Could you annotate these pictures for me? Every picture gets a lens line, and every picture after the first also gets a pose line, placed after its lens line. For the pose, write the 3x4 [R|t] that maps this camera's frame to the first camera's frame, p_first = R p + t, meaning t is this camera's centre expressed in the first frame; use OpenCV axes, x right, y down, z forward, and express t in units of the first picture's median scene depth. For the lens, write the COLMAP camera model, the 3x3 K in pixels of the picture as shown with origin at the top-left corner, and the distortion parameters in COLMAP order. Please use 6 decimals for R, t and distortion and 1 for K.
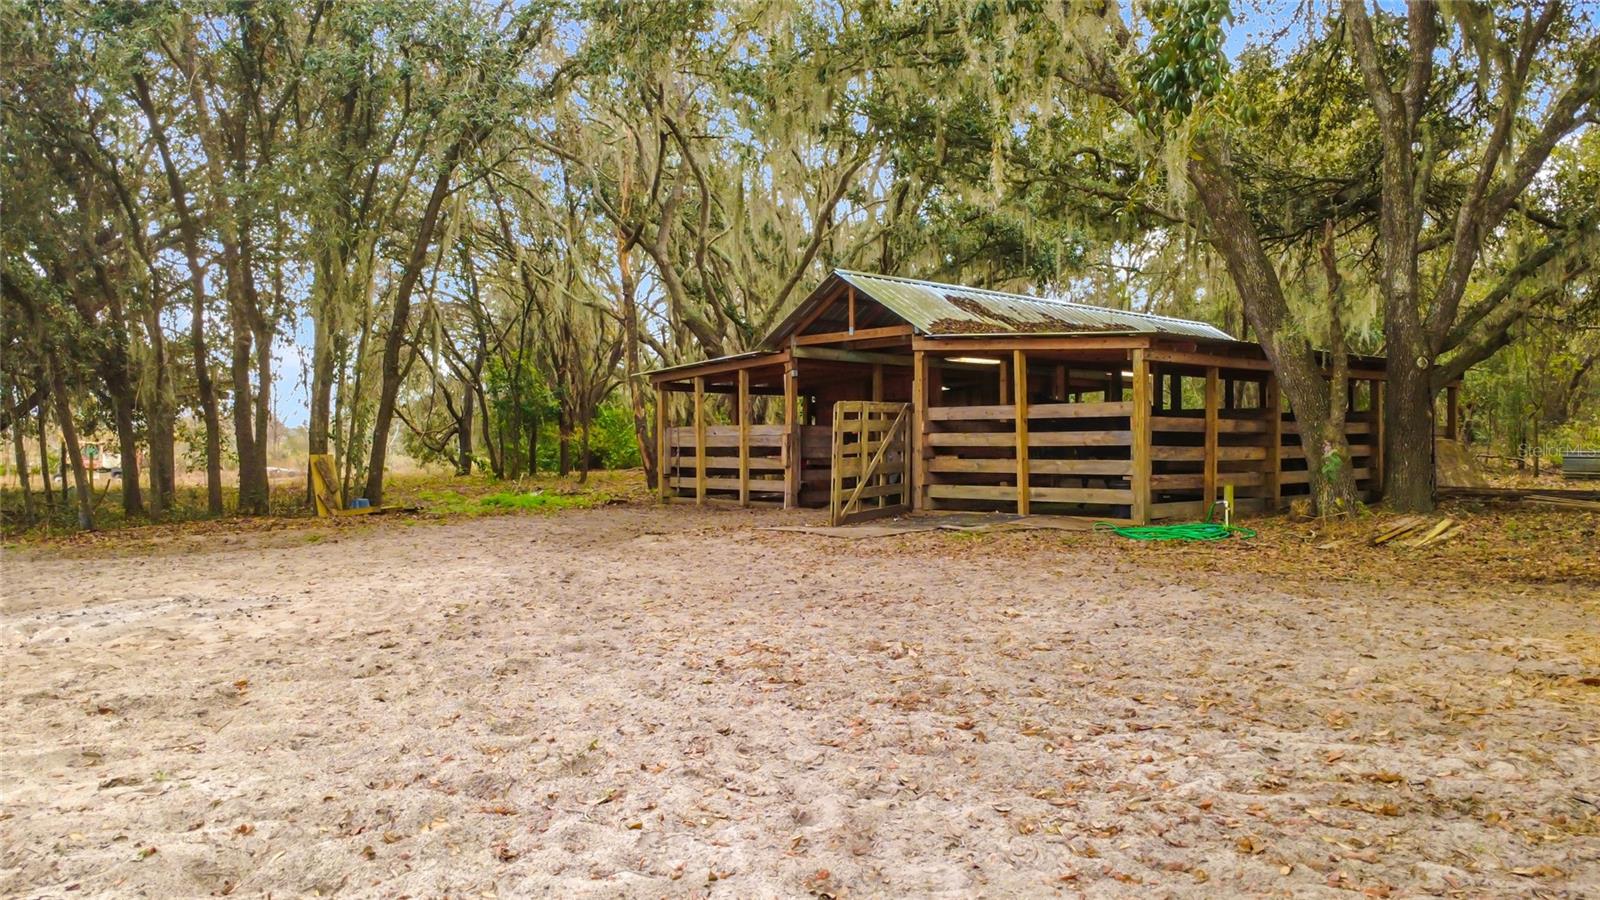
lens RADIAL K [[1150.9, 0, 799.0], [0, 1150.9, 451.9], [0, 0, 1]] dist [0.005660, 0.000770]
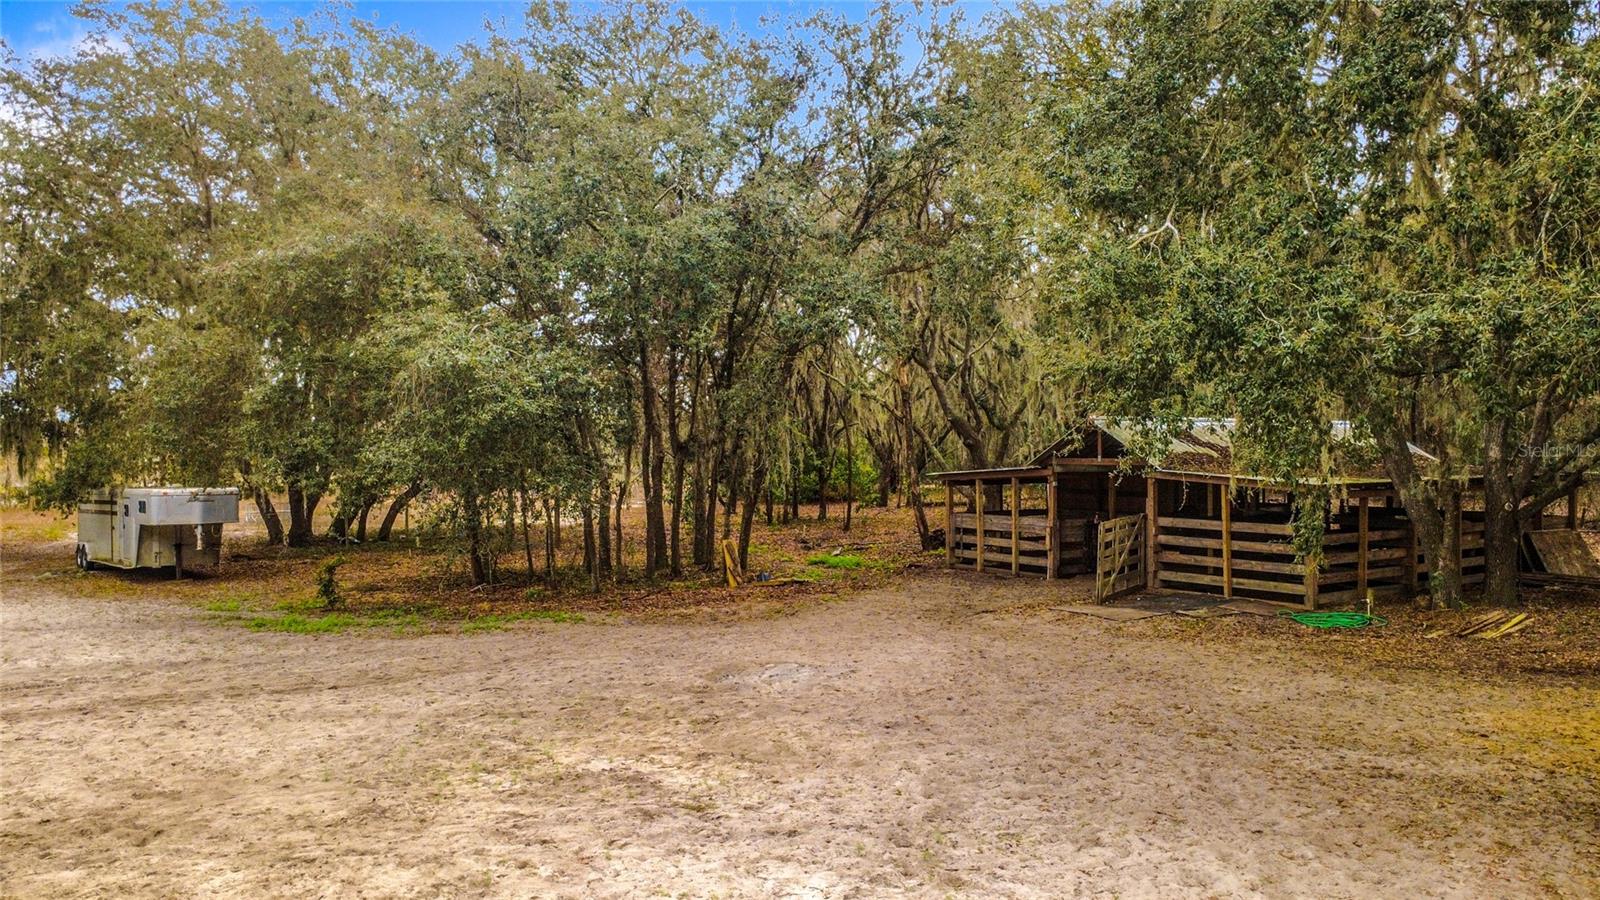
lens RADIAL K [[1150.9, 0, 801.9], [0, 1150.9, 448.5], [0, 0, 1]] dist [0.005660, 0.000770]
pose [[0.990053, -0.000578, -0.140693, -0.136989], [0.000490, 1.000000, -0.000661, -0.134213], [0.140693, 0.000585, 0.990053, -0.535996]]
